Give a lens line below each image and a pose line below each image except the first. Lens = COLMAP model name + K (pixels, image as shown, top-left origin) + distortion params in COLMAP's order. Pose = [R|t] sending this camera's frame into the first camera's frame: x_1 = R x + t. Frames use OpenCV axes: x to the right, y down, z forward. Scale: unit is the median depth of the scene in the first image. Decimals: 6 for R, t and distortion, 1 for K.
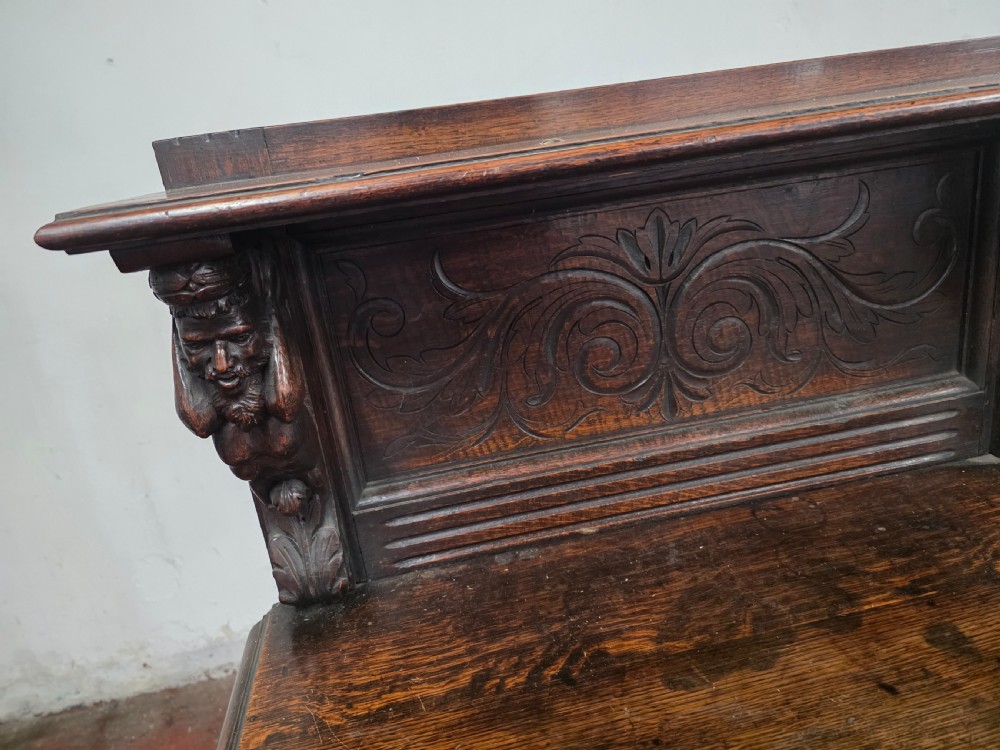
lens RADIAL K [[680.9, 0, 496.8], [0, 680.9, 367.2], [0, 0, 1]] dist [0.057155, -0.062654]
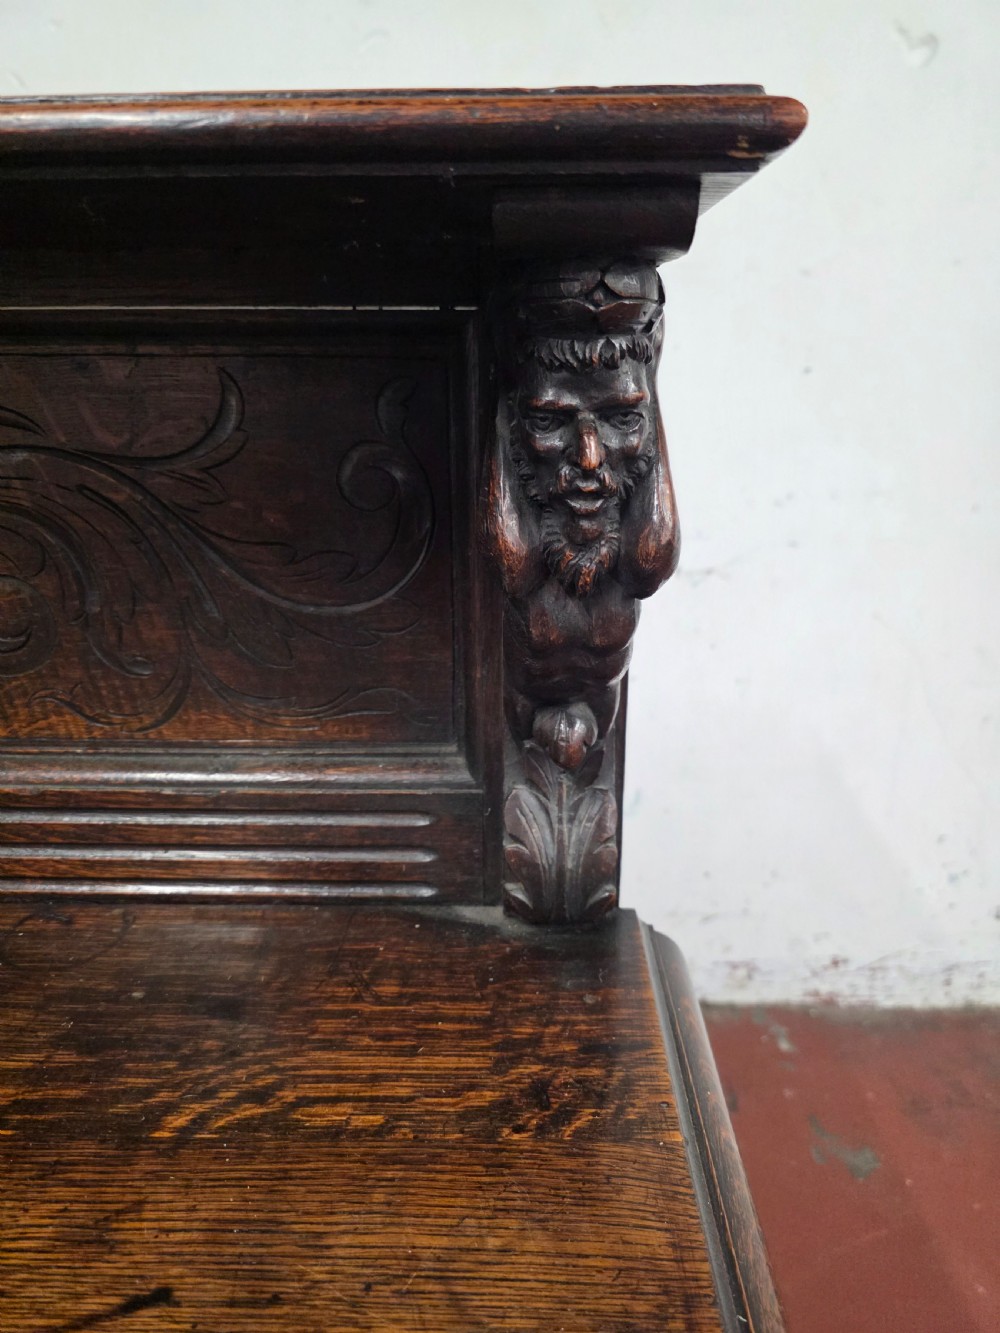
lens RADIAL K [[907.6, 0, 504.4], [0, 907.6, 661.6], [0, 0, 1]] dist [0.057155, -0.062654]
pose [[0.975452, 0.176696, -0.131424, 0.851513], [-0.177214, 0.984141, 0.007839, -0.082016], [0.130725, 0.015643, 0.991295, 0.288851]]
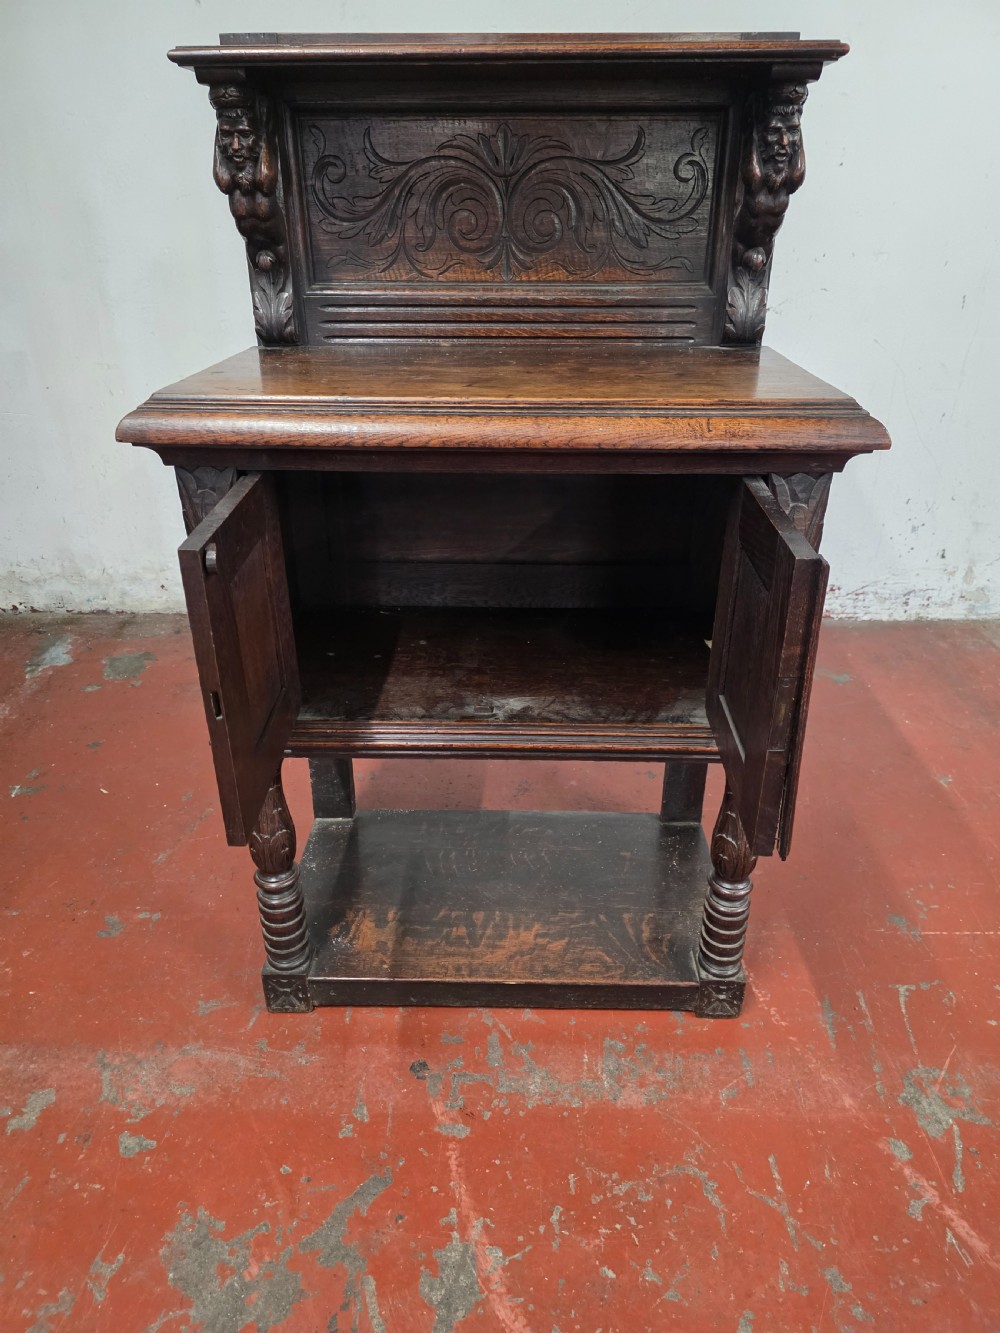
lens RADIAL K [[904.6, 0, 502.8], [0, 904.6, 676.1], [0, 0, 1]] dist [0.070785, -0.077703]
pose [[0.974099, 0.198626, -0.108071, 0.673449], [-0.179147, 0.969518, 0.167159, 0.629778], [0.137979, -0.143468, 0.979989, -1.236738]]
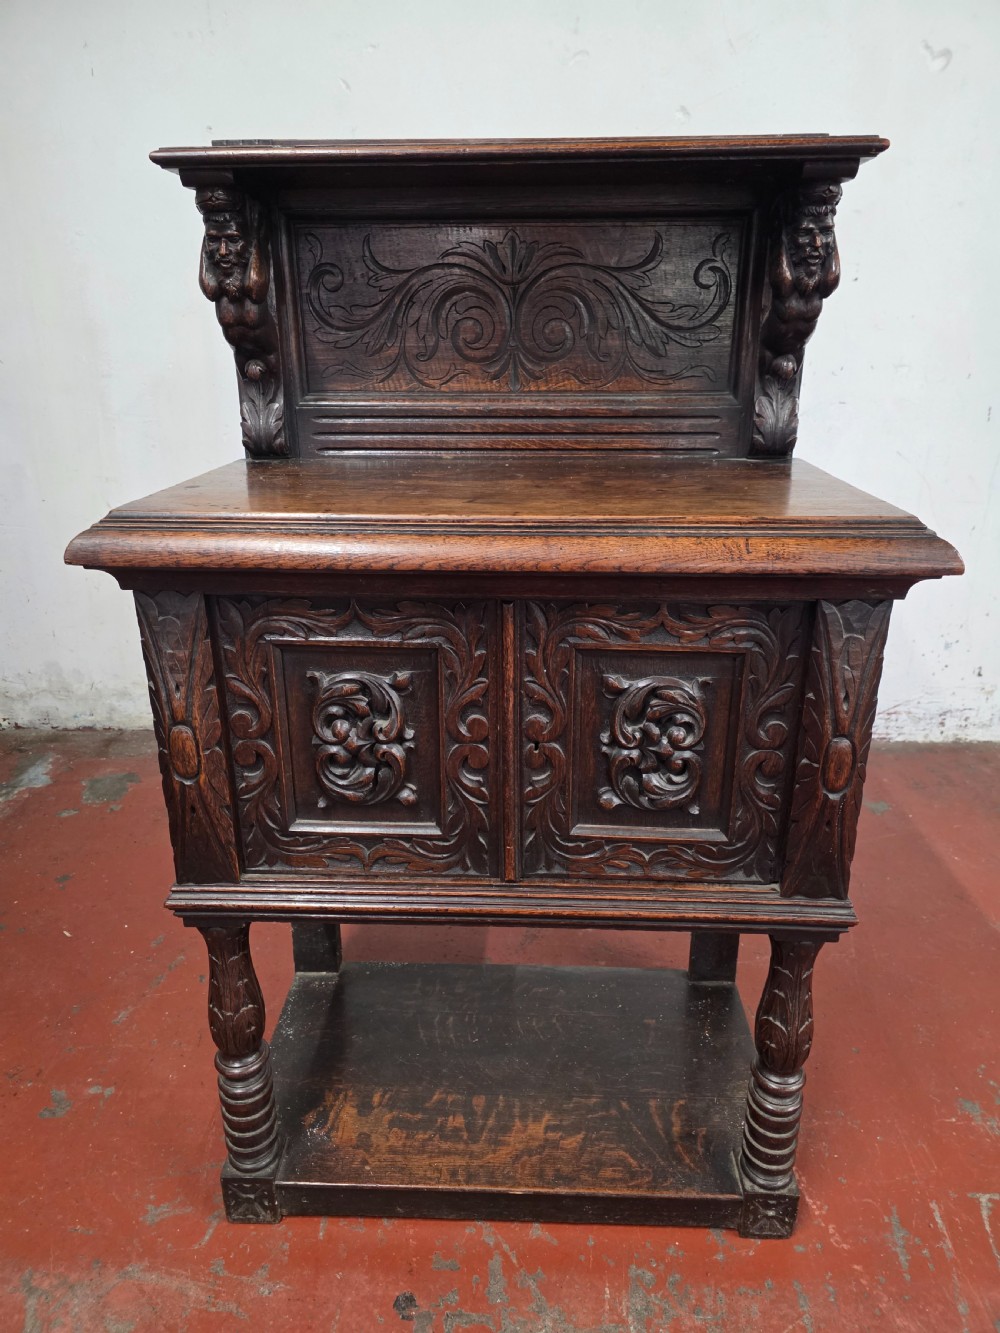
lens RADIAL K [[907.6, 0, 494.1], [0, 907.6, 671.7], [0, 0, 1]] dist [0.057155, -0.062654]
pose [[0.970779, 0.188227, -0.148856, 0.634715], [-0.181794, 0.981751, 0.055829, 0.584892], [0.156648, -0.027136, 0.987282, -0.982594]]
